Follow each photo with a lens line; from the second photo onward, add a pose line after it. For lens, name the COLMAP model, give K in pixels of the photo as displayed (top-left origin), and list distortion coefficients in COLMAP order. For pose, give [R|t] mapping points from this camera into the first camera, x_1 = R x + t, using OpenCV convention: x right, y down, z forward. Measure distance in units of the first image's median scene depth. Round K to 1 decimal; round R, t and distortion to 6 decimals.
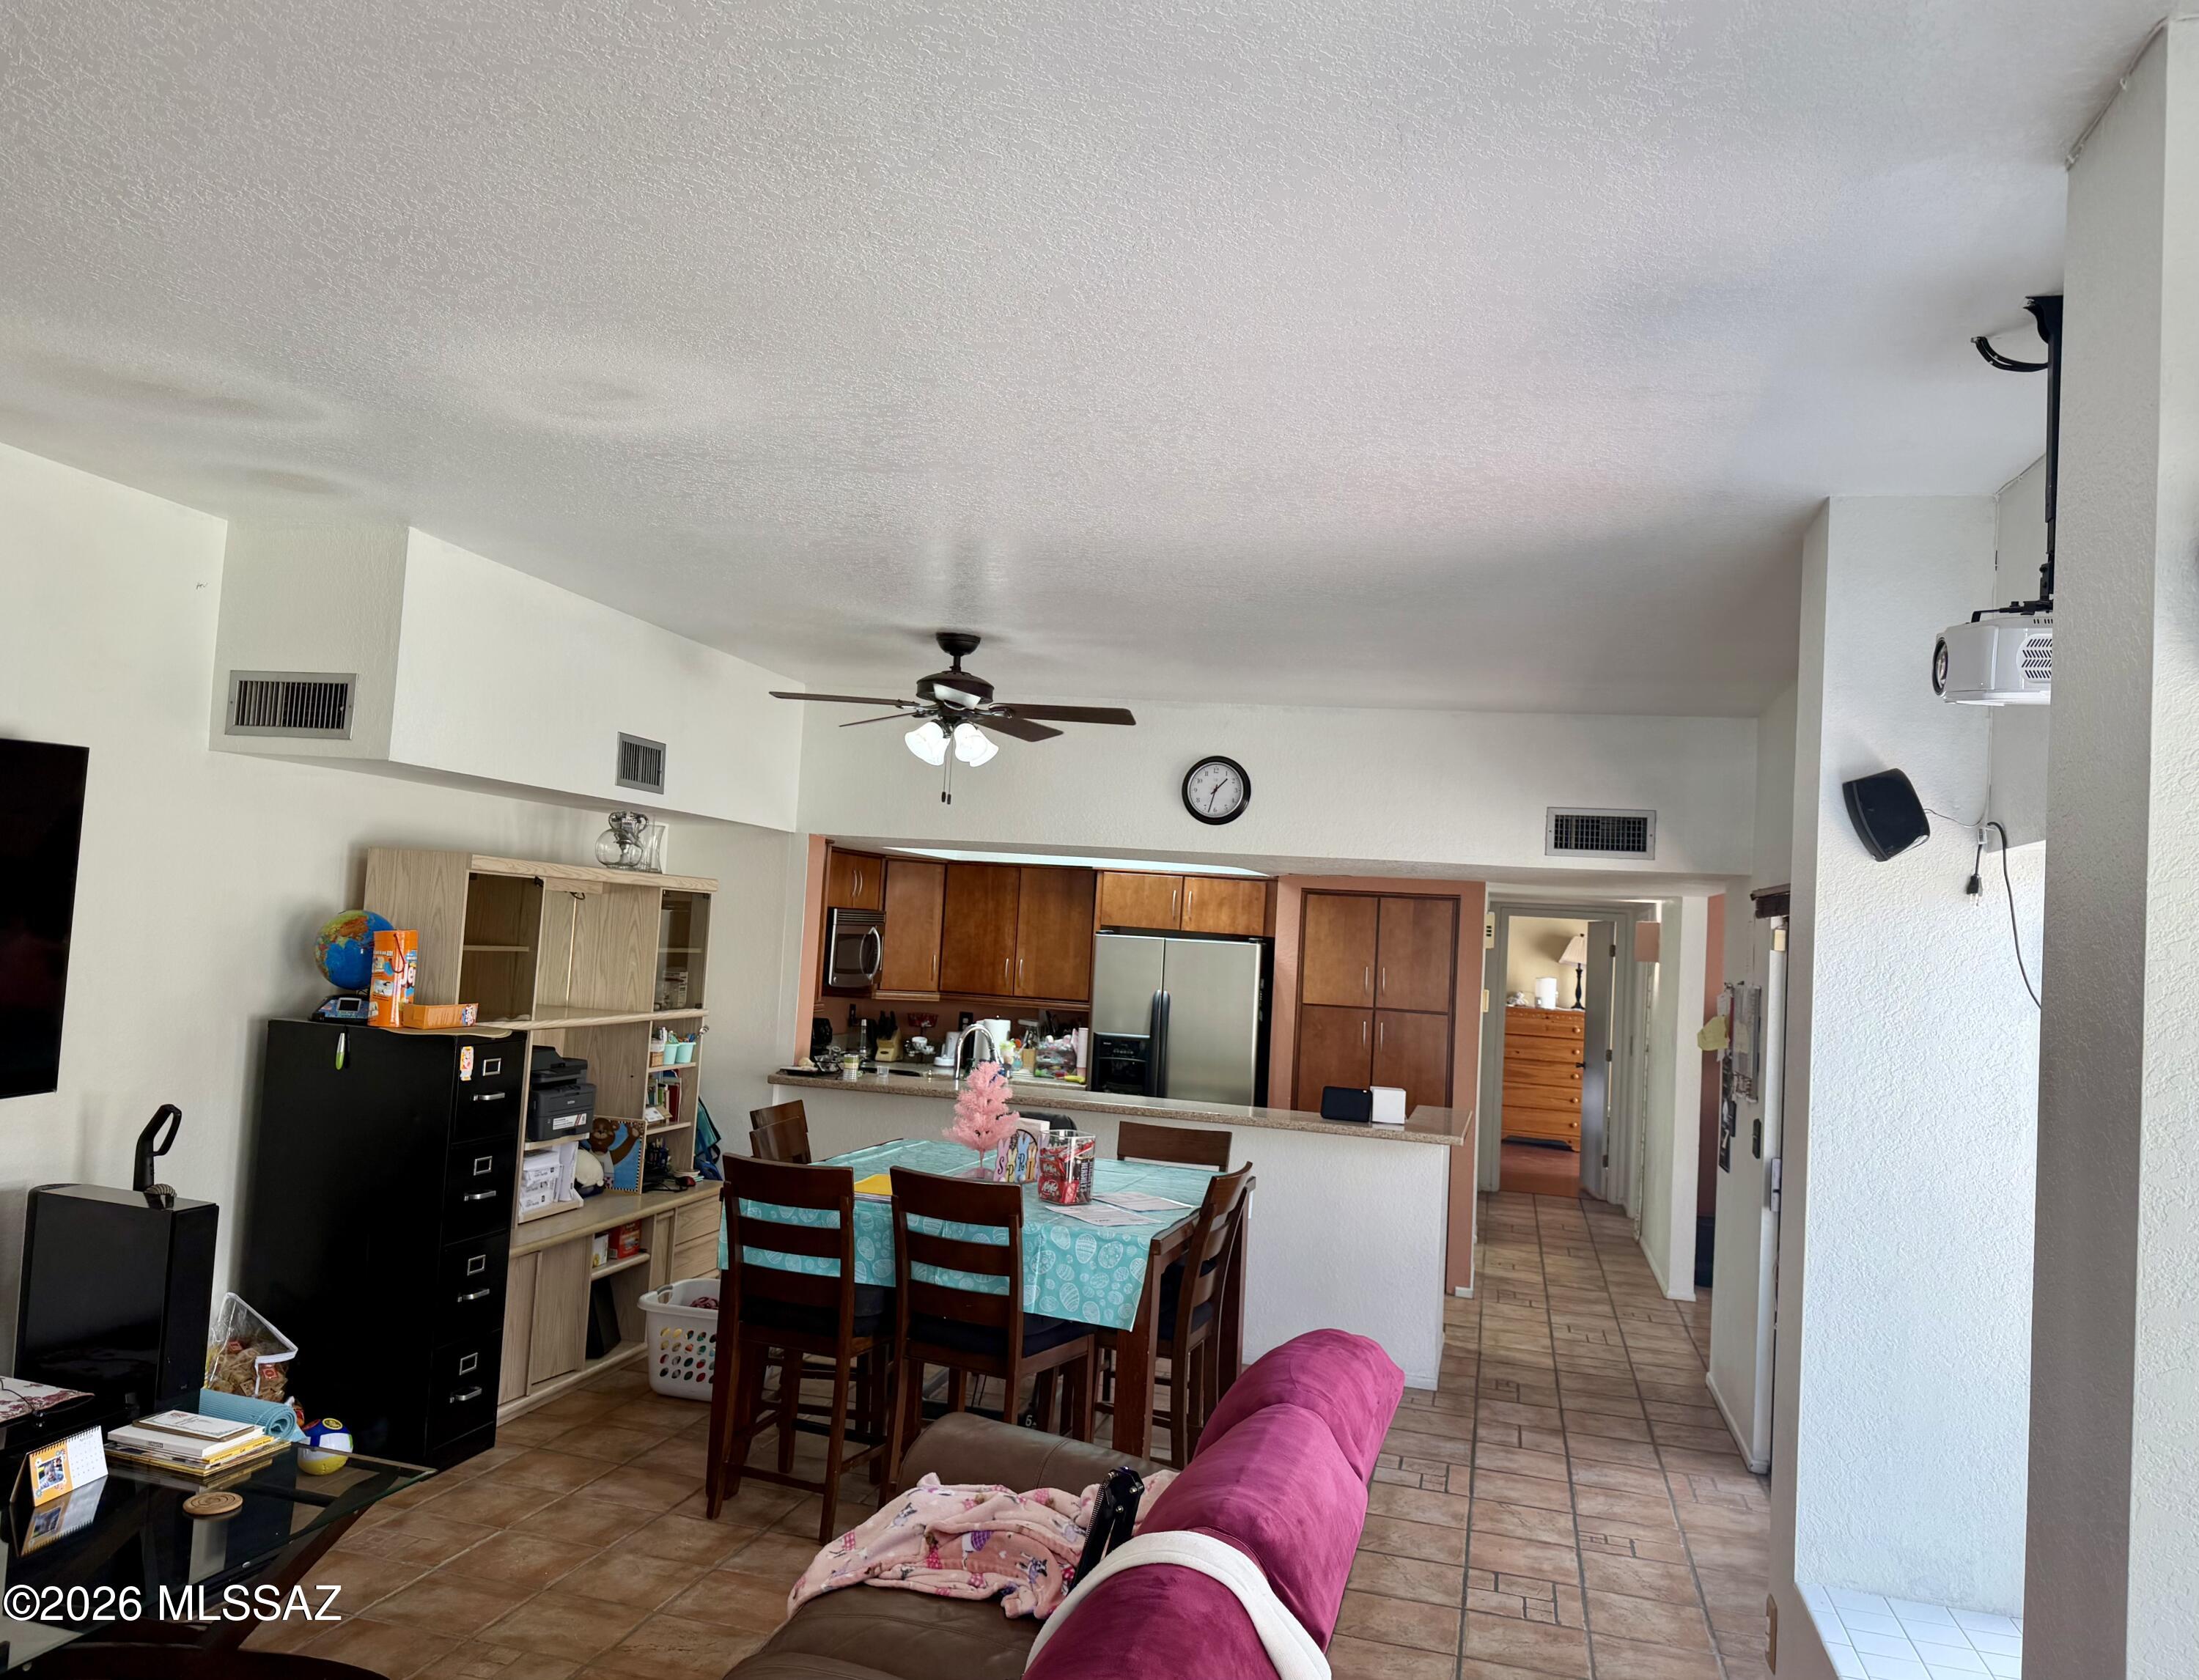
lens RADIAL K [[1593.6, 0, 1087.6], [0, 1593.6, 838.8], [0, 0, 1]] dist [0.007854, 0.000381]
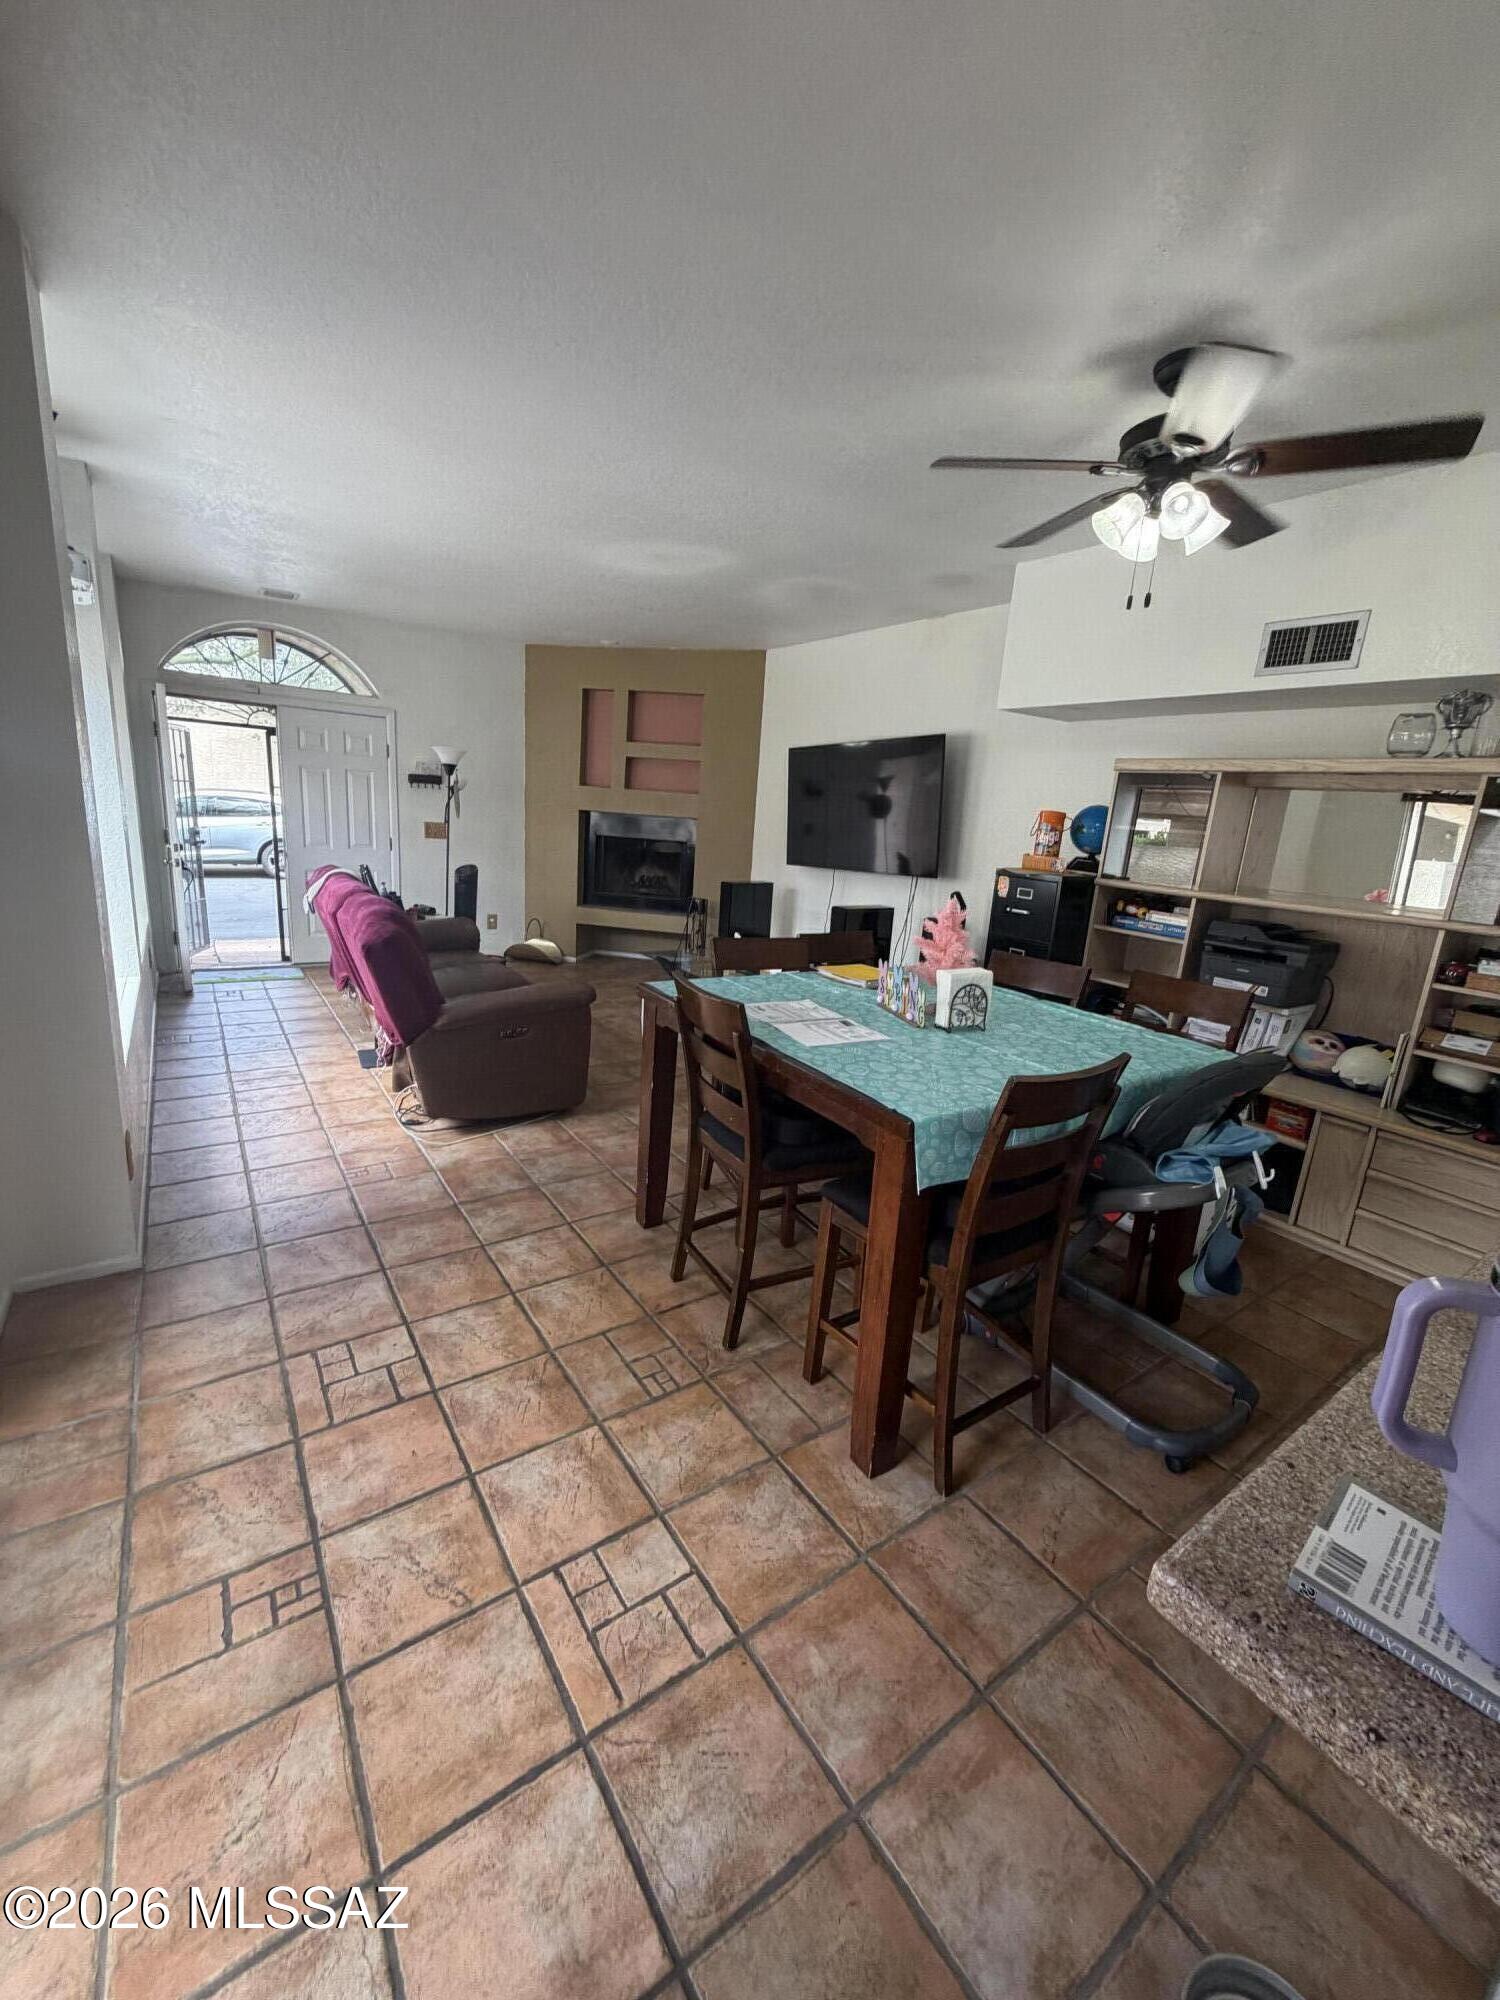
lens RADIAL K [[790.2, 0, 741.5], [0, 790.2, 993.7], [0, 0, 1]] dist [-0.007496, 0.002670]
pose [[-0.638119, 0.077677, -0.766009, 0.417609], [-0.063536, 0.986192, 0.152933, 0.137382], [0.767312, 0.146259, -0.624372, 1.274381]]
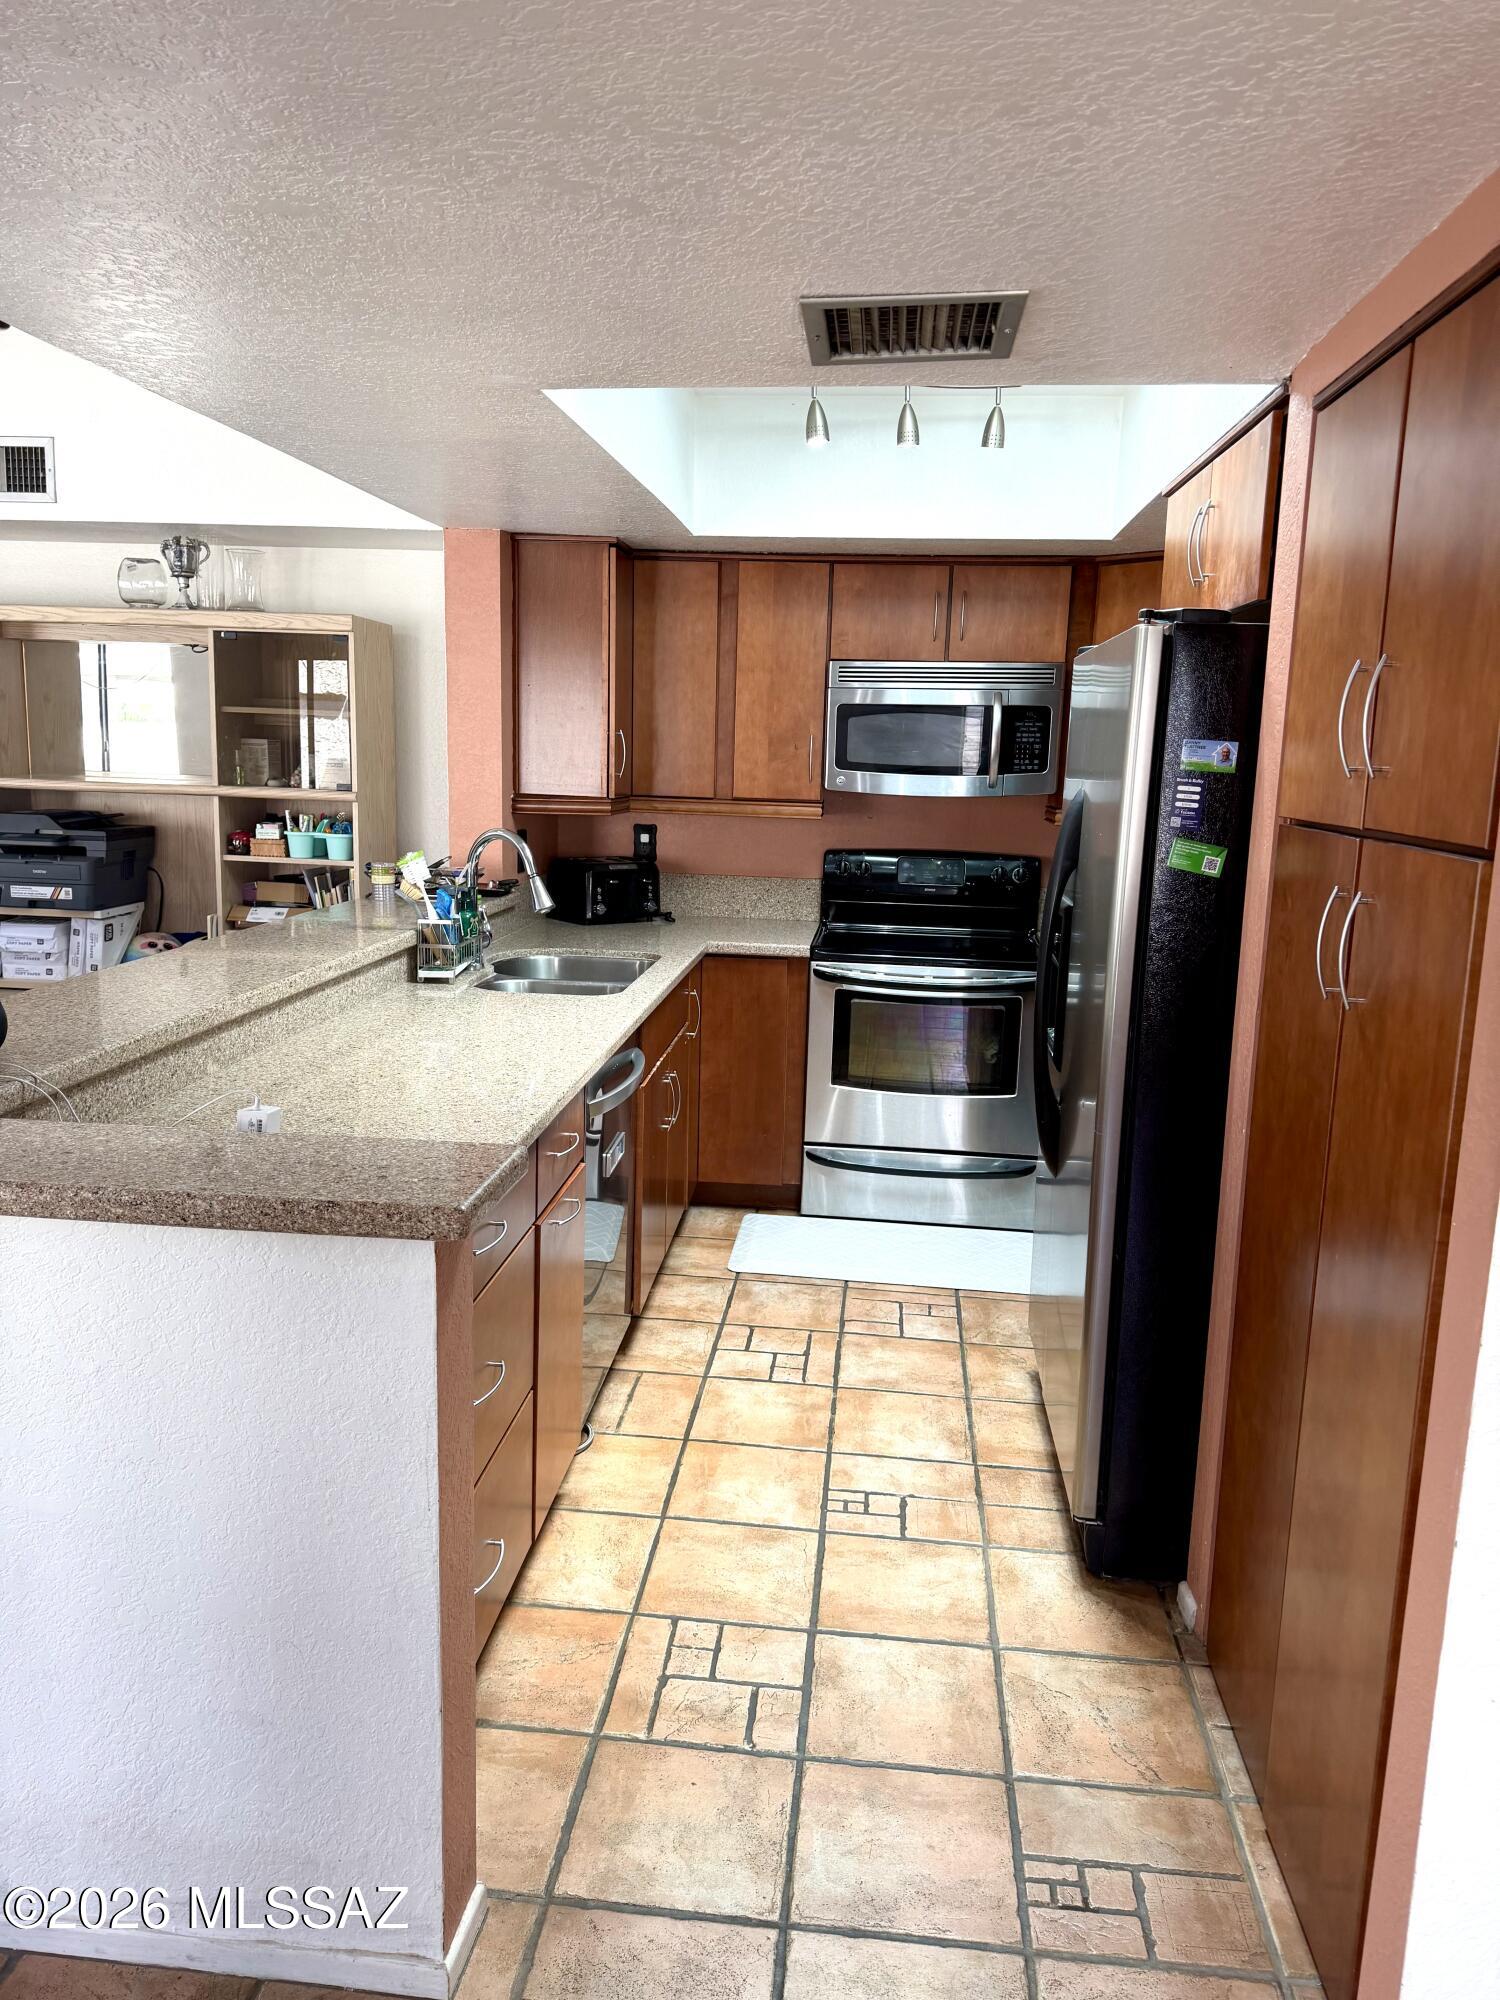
lens RADIAL K [[1425.2, 0, 751.1], [0, 1425.2, 987.7], [0, 0, 1]] dist [0.048087, -0.038375]
pose [[0.162606, 0.120633, -0.979289, 0.669781], [0.034173, 0.991214, 0.127776, 0.163783], [0.986099, -0.054242, 0.157055, 1.499394]]
